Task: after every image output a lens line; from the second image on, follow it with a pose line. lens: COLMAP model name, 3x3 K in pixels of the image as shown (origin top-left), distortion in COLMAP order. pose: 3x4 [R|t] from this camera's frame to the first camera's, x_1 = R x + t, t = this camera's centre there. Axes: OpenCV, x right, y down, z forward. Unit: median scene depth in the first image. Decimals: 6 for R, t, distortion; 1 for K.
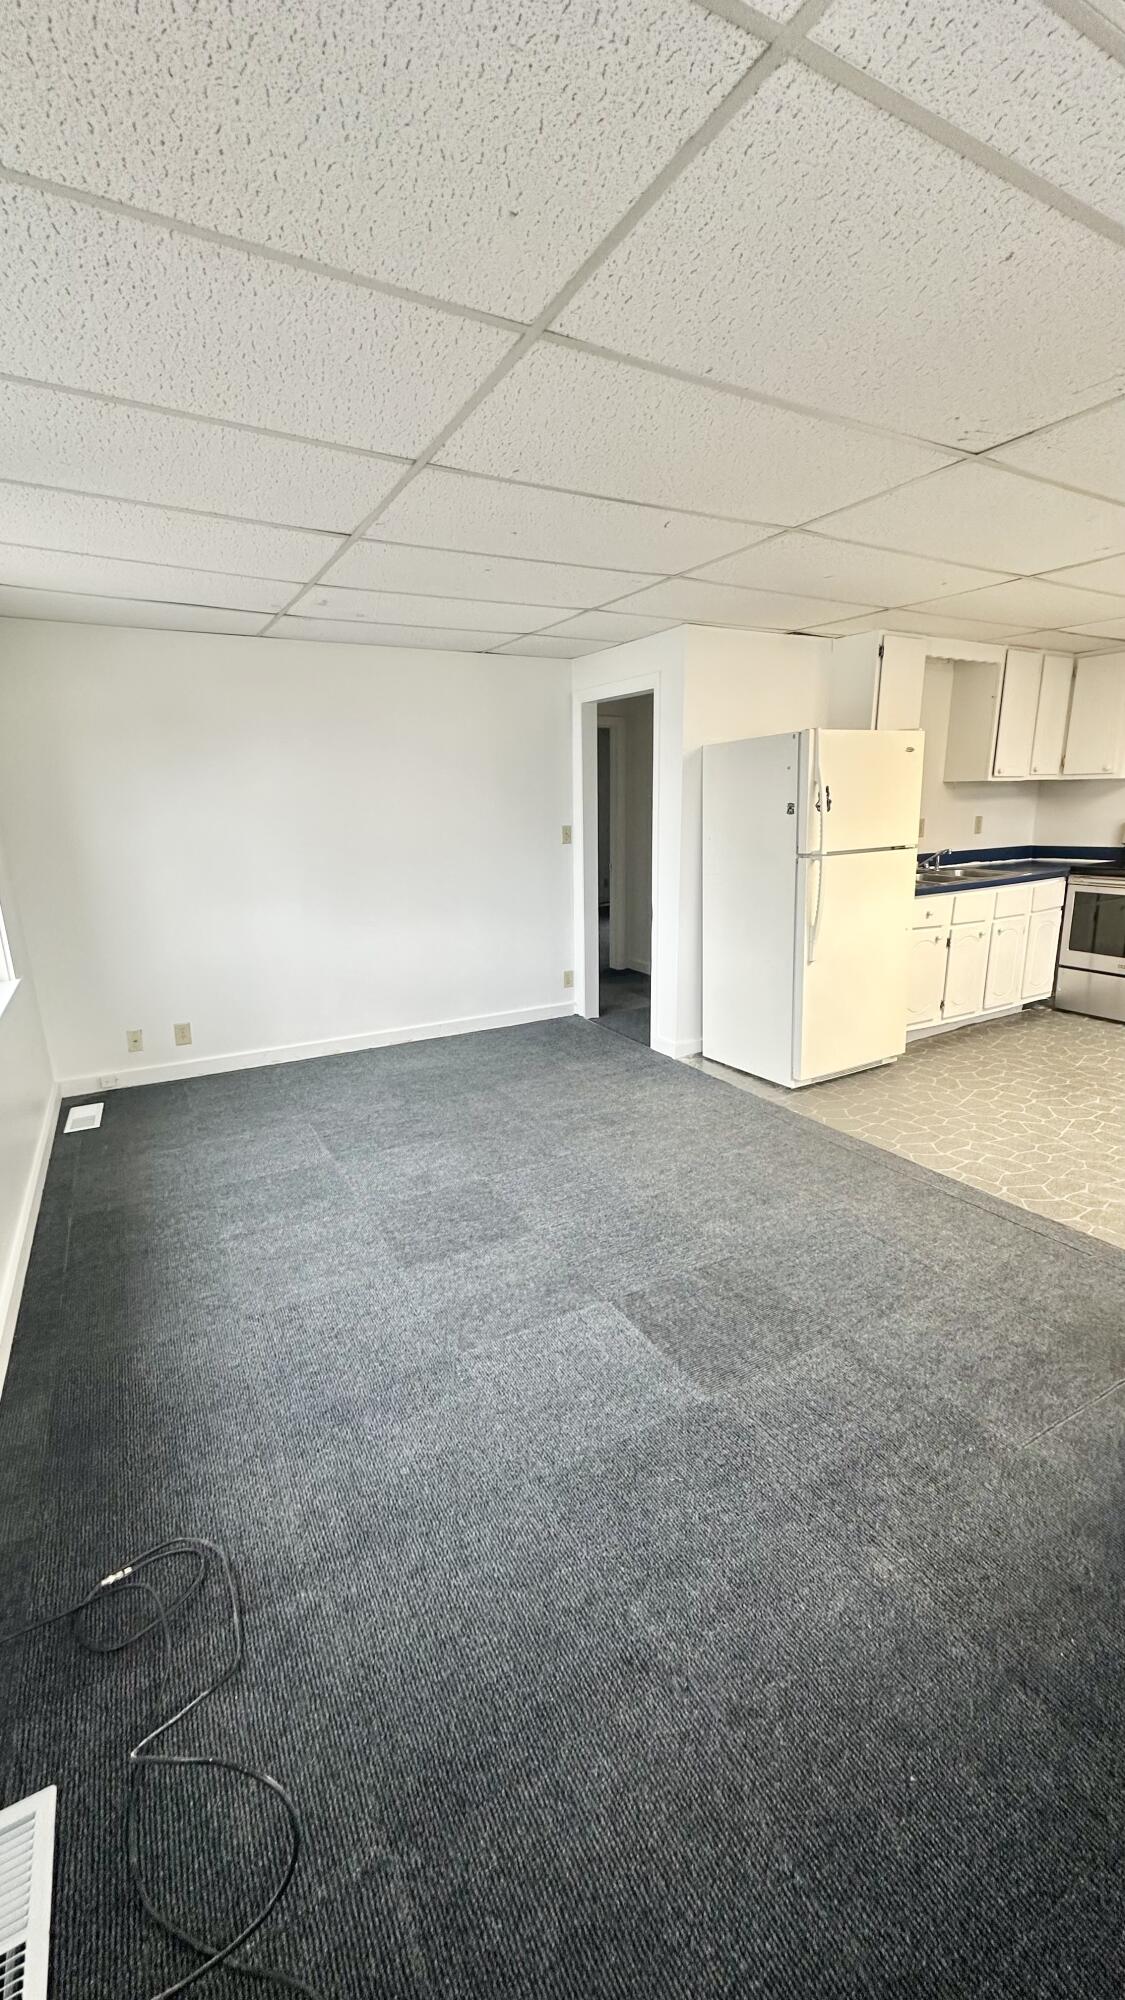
lens RADIAL K [[784.8, 0, 566.1], [0, 784.8, 993.2], [0, 0, 1]] dist [-0.013030, 0.000036]
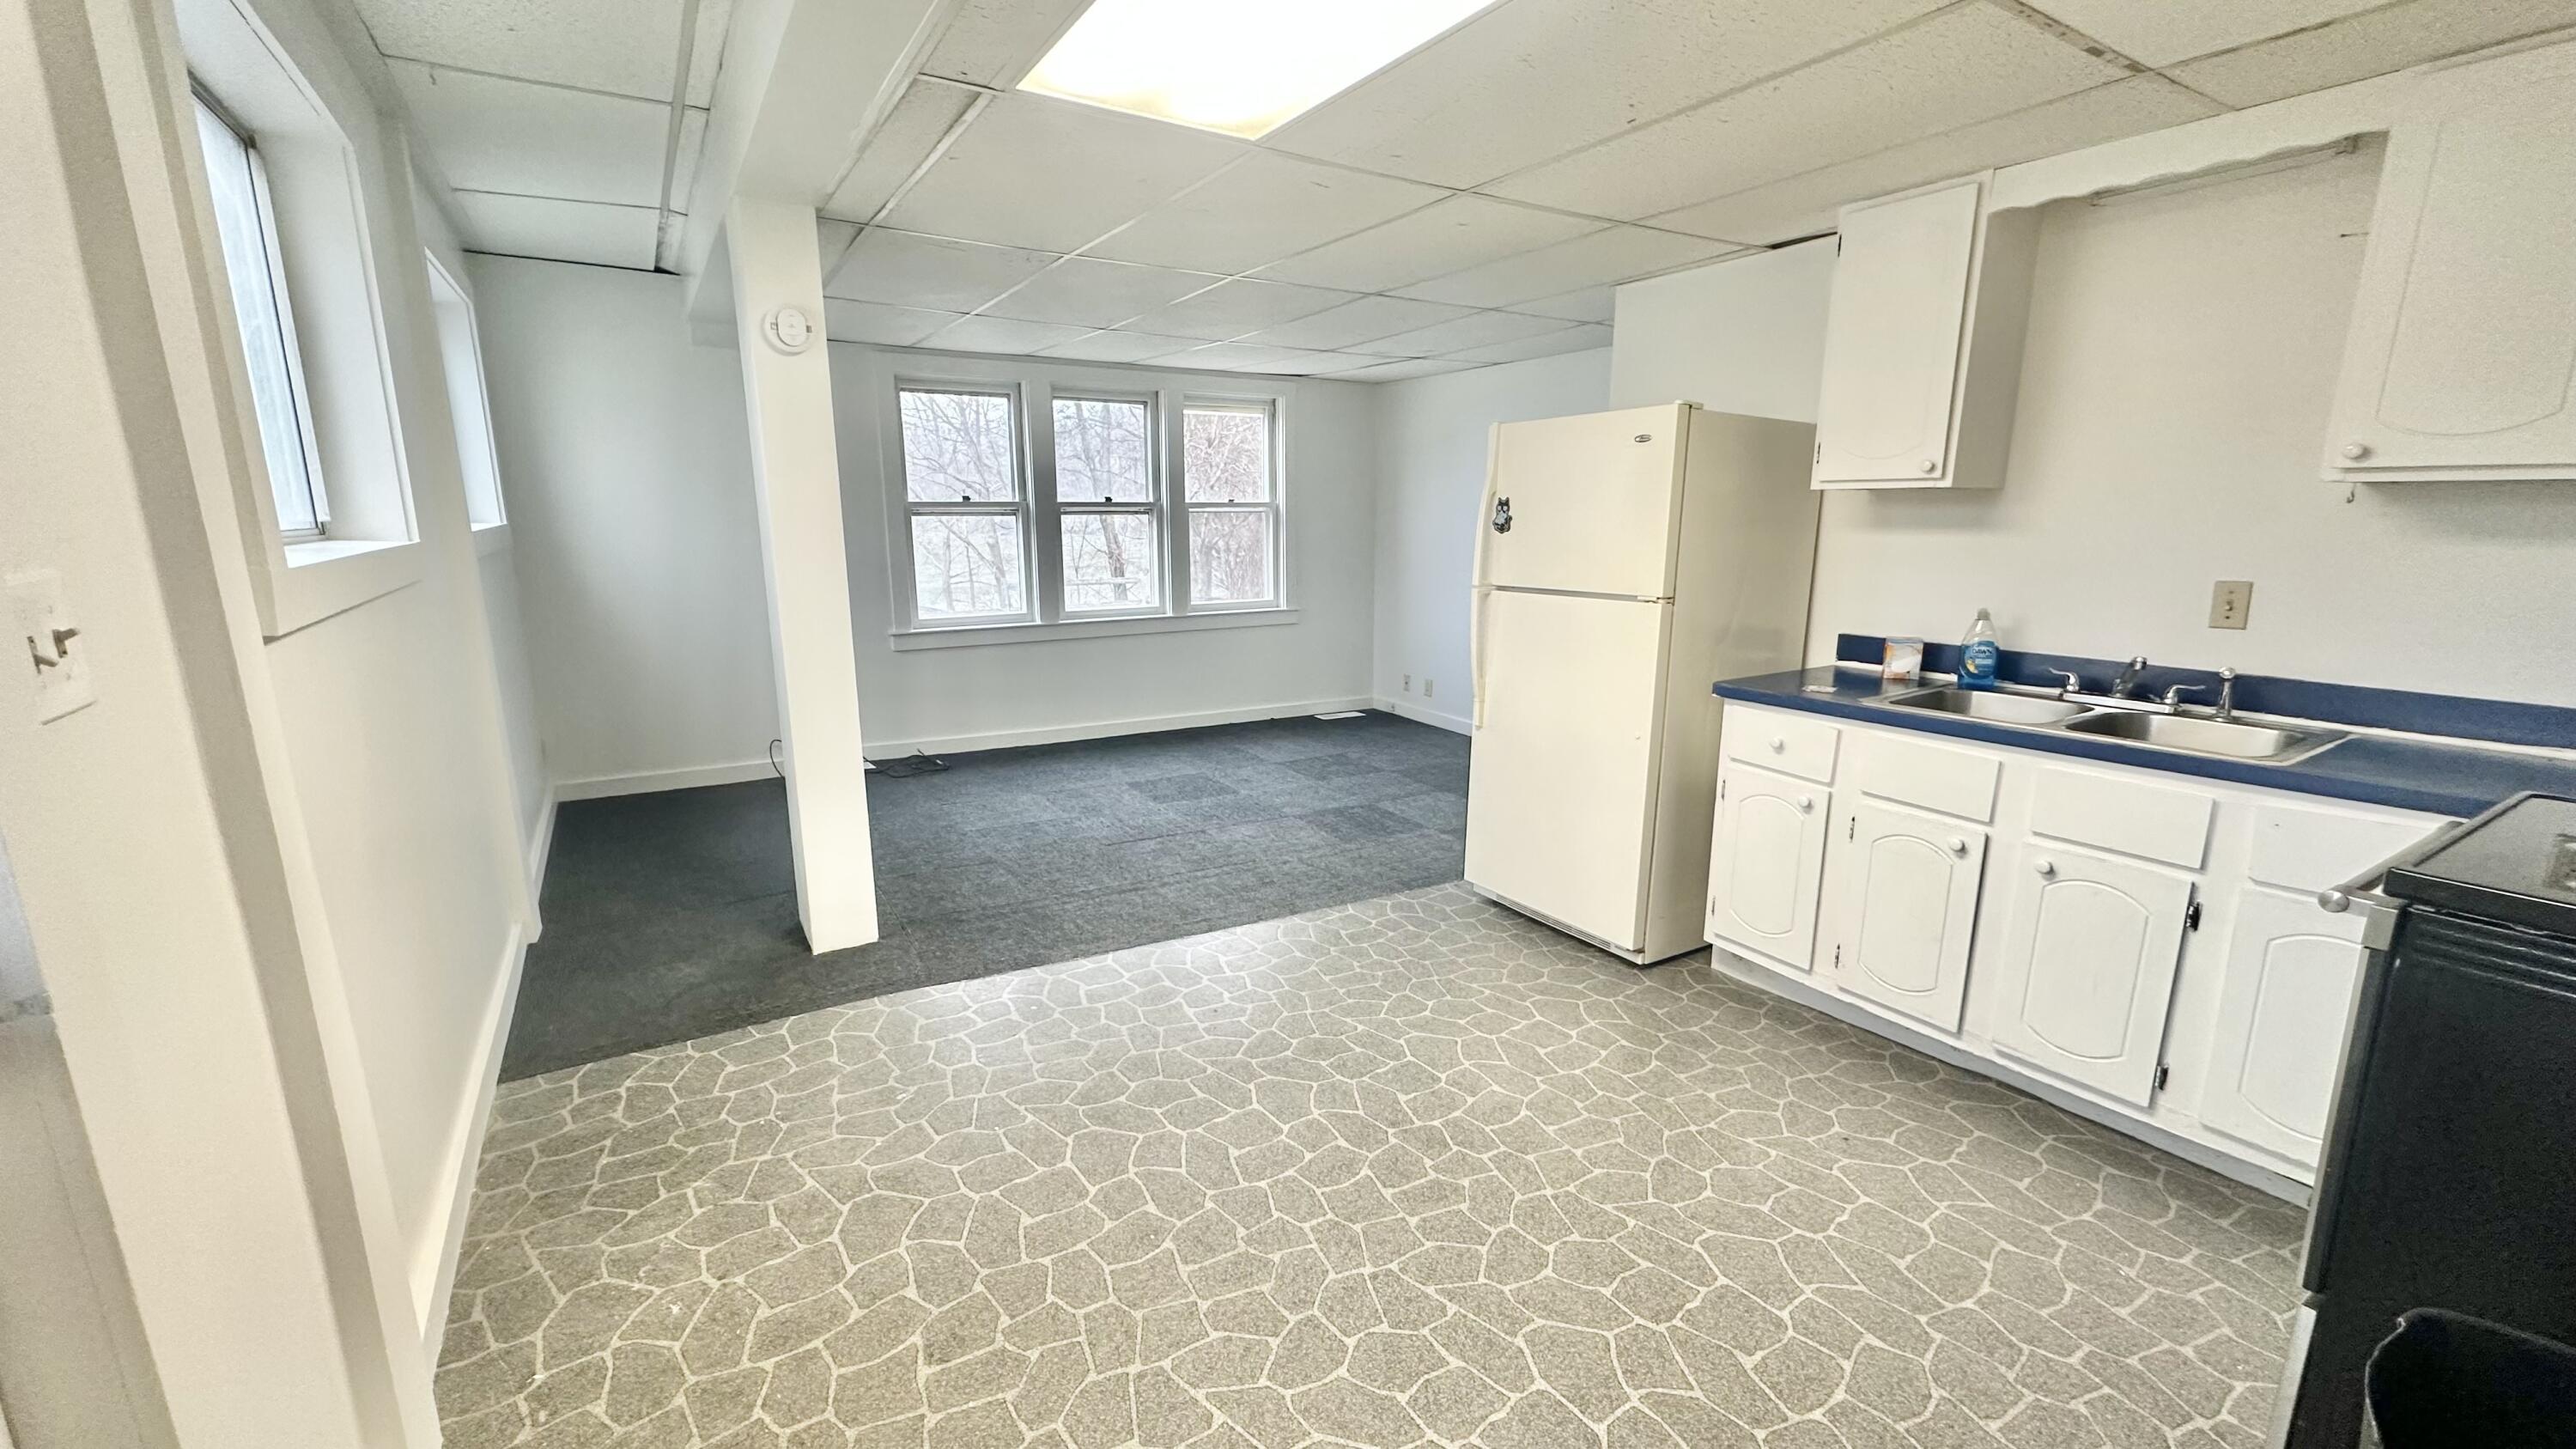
lens RADIAL K [[1010.9, 0, 1300.6], [0, 1010.9, 723.7], [0, 0, 1]] dist [-0.013030, 0.000036]
pose [[0.072108, 0.227109, -0.971196, 1.259551], [-0.248831, 0.947038, 0.202985, -0.199711], [0.965859, 0.227027, 0.124801, 0.713673]]
